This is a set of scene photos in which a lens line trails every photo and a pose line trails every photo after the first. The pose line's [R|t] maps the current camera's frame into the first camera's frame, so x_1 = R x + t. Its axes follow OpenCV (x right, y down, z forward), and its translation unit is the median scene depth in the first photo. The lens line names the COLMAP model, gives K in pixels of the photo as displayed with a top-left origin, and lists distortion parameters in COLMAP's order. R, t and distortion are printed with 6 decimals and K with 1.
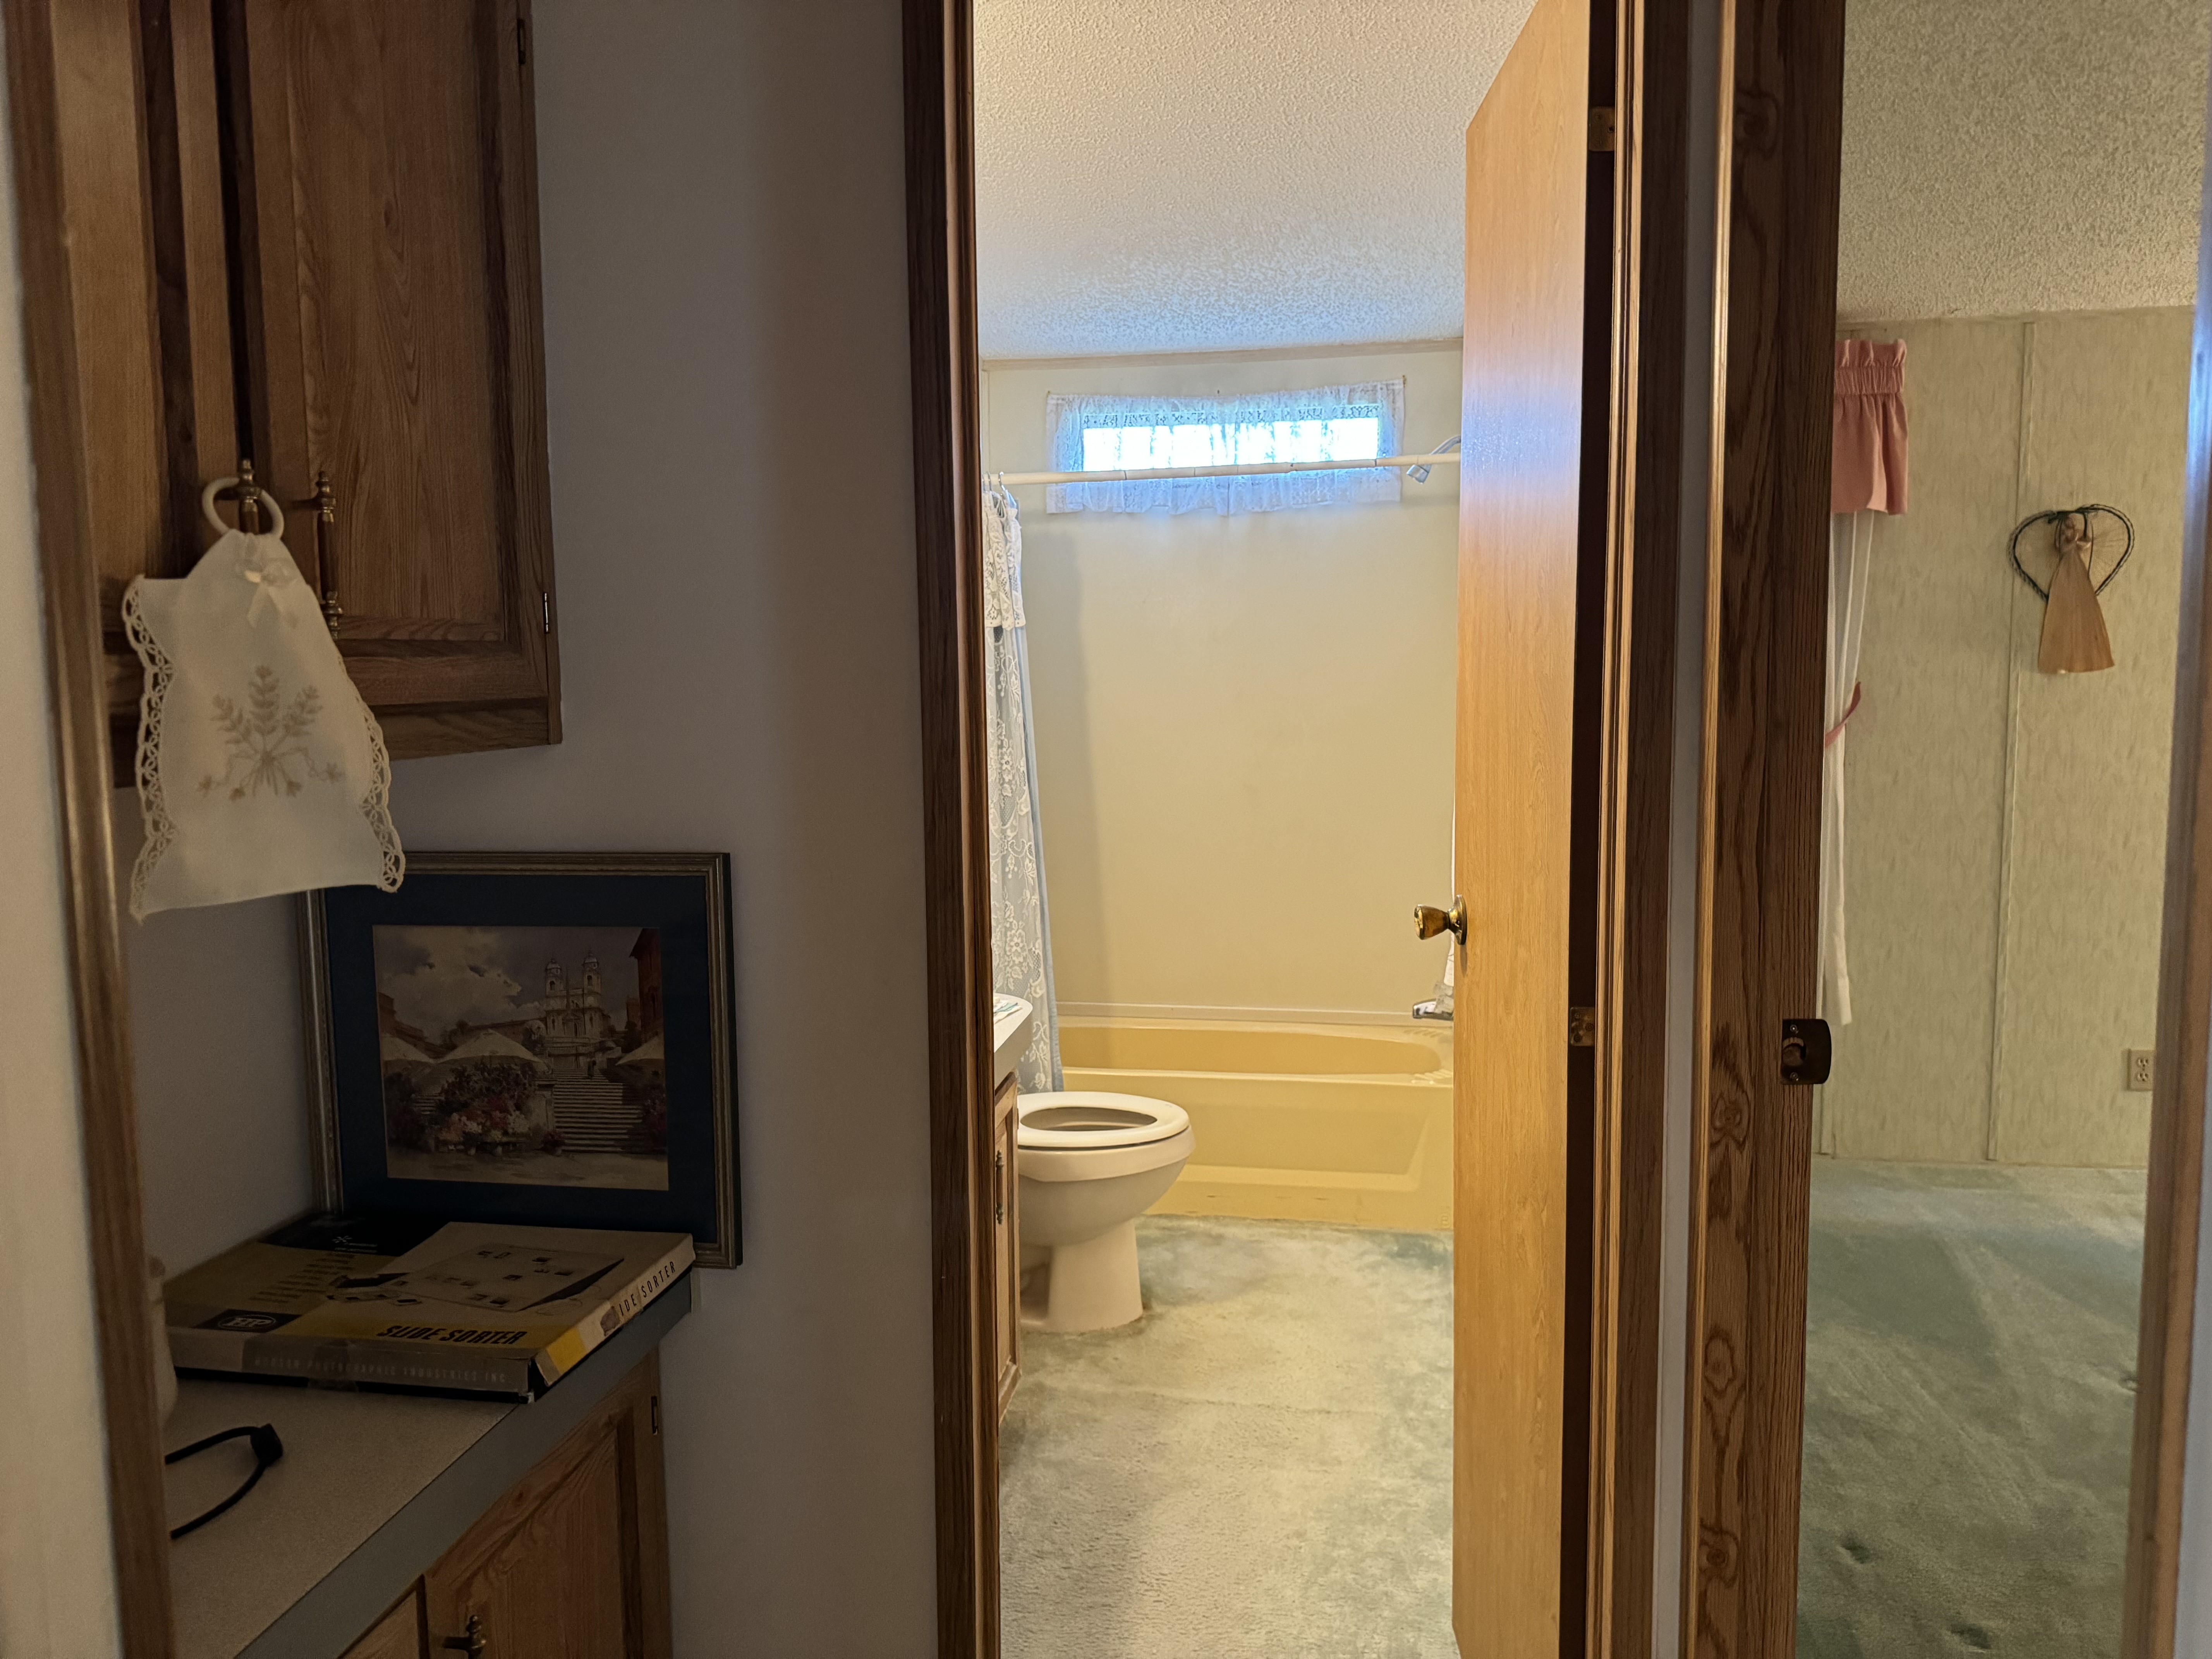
lens RADIAL K [[1581.1, 0, 1106.0], [0, 1581.1, 829.5], [0, 0, 1]] dist [0.098316, -0.117961]
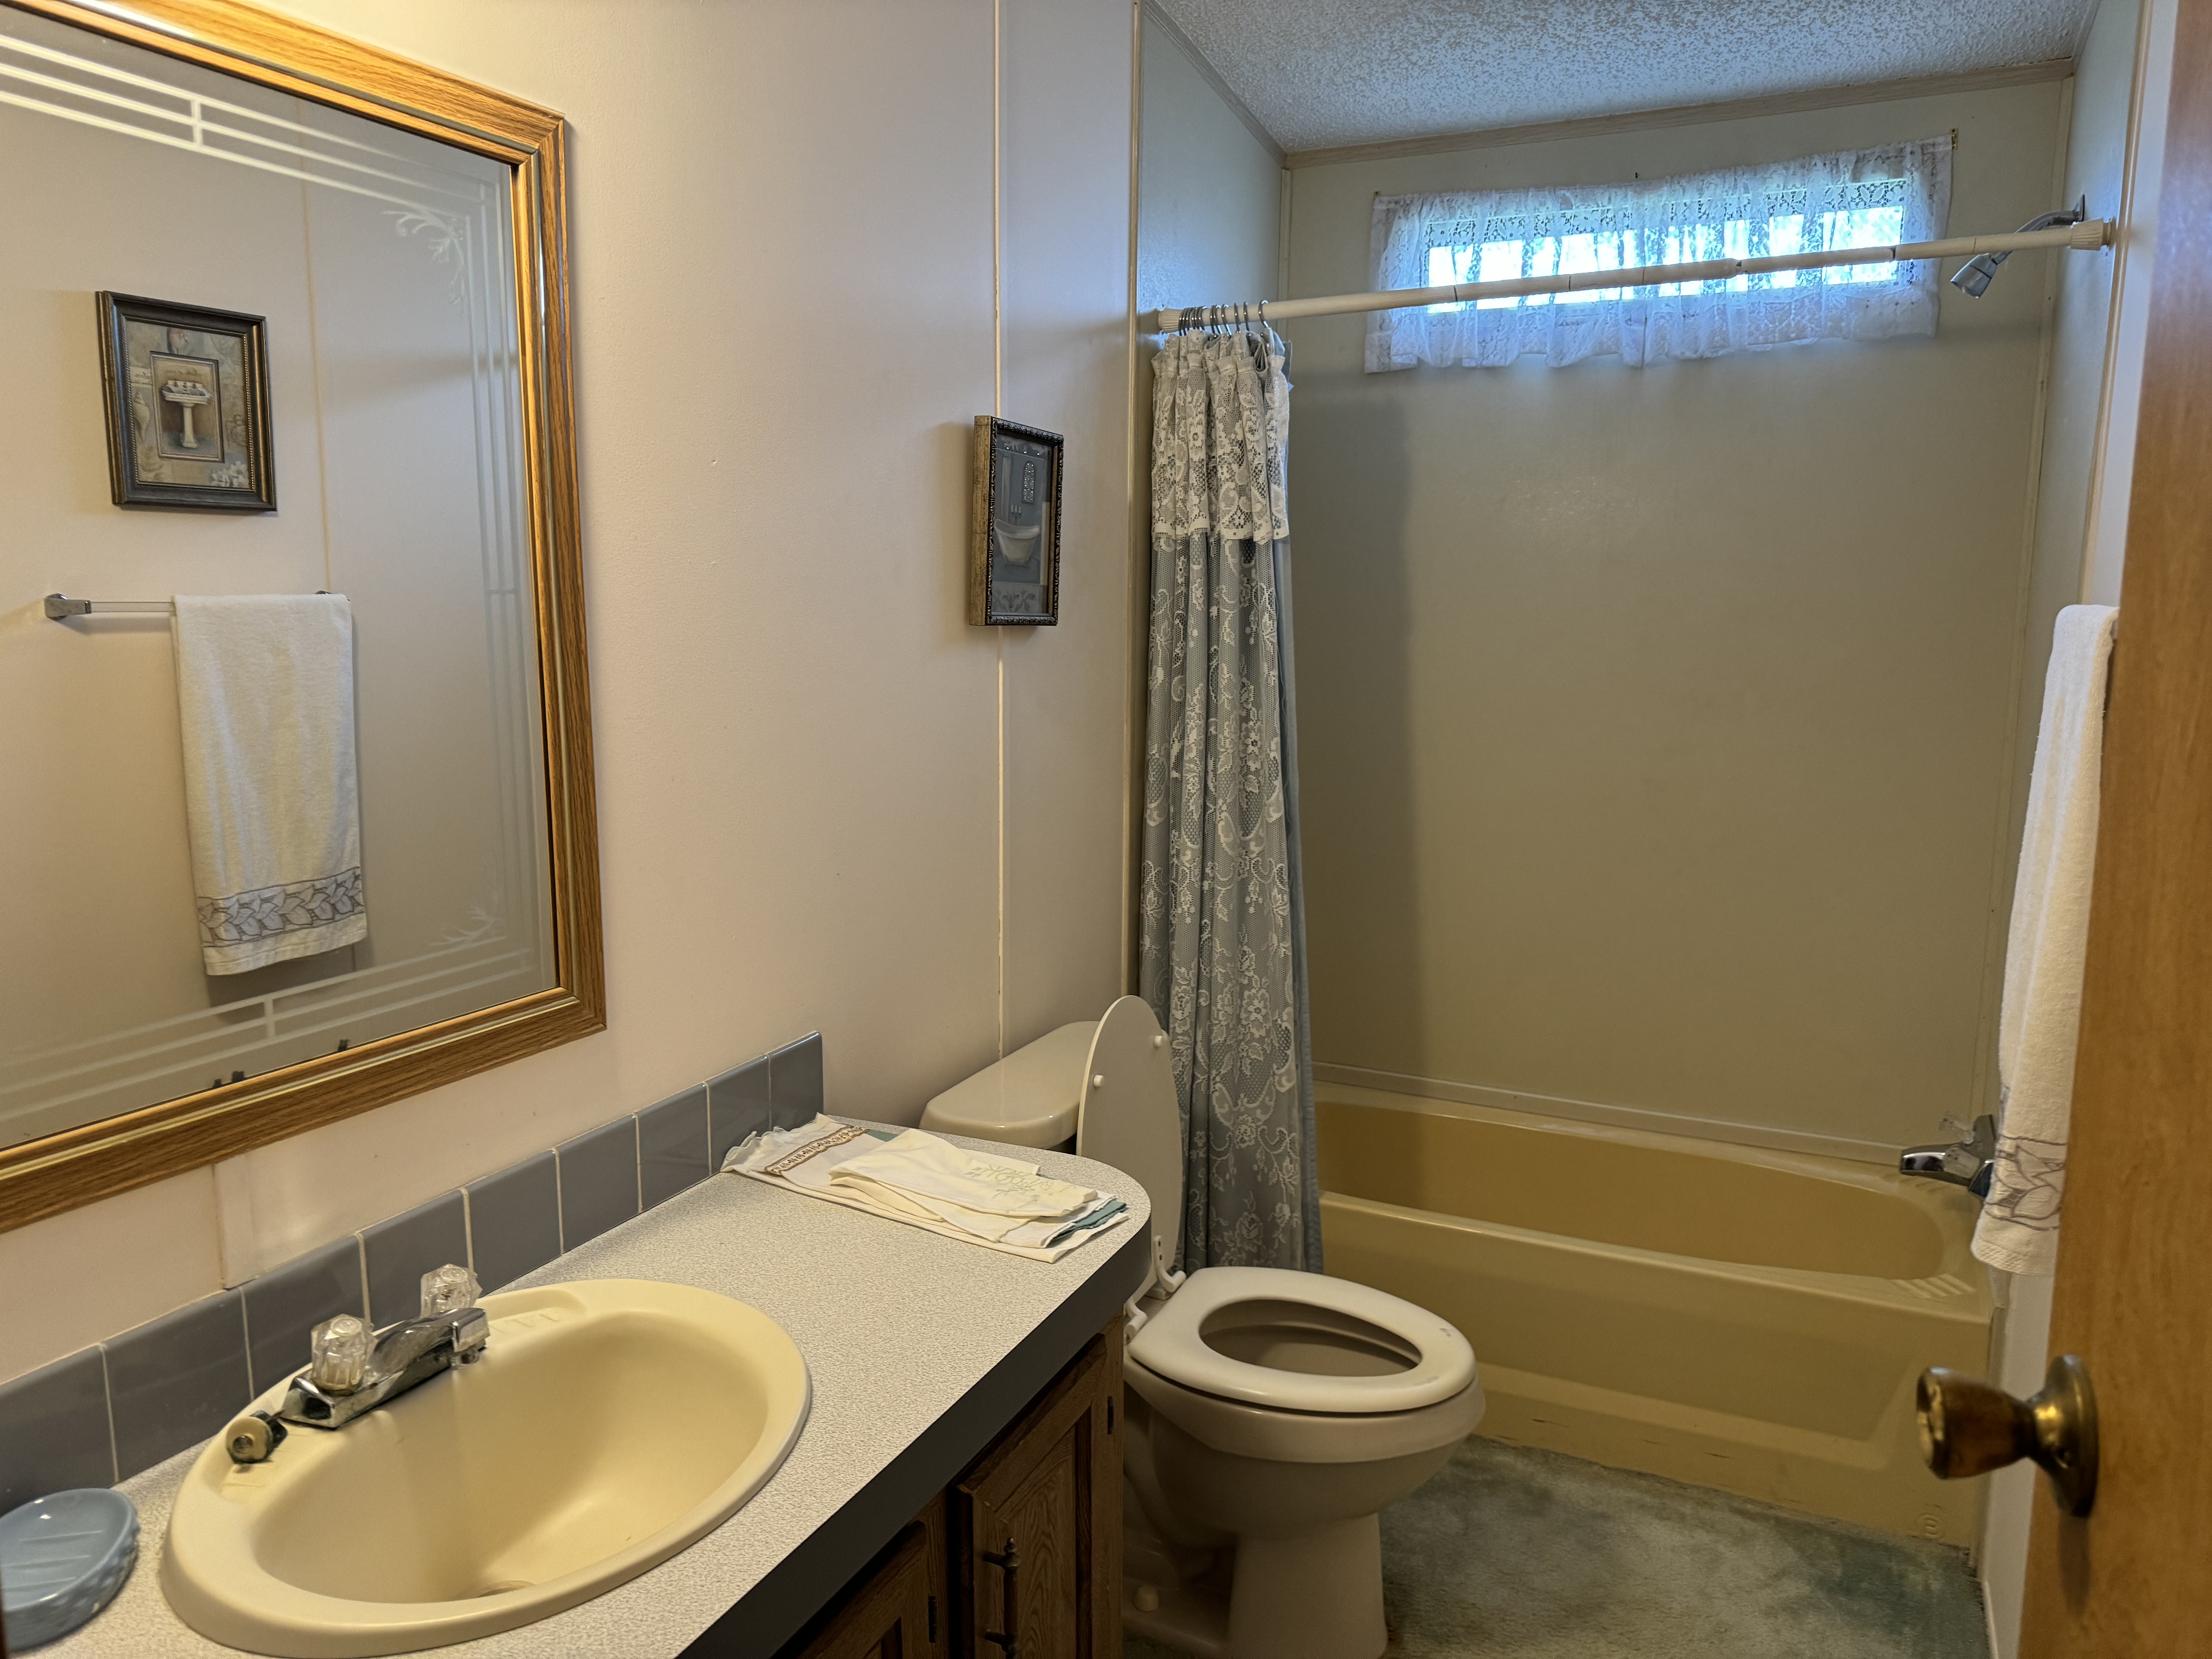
lens RADIAL K [[1581.1, 0, 1116.1], [0, 1581.1, 837.9], [0, 0, 1]] dist [0.163879, -0.247840]
pose [[0.963485, 0.058148, -0.261372, 0.060891], [-0.045185, 0.997445, 0.055340, -0.037399], [0.263922, -0.041509, 0.963650, 0.335594]]
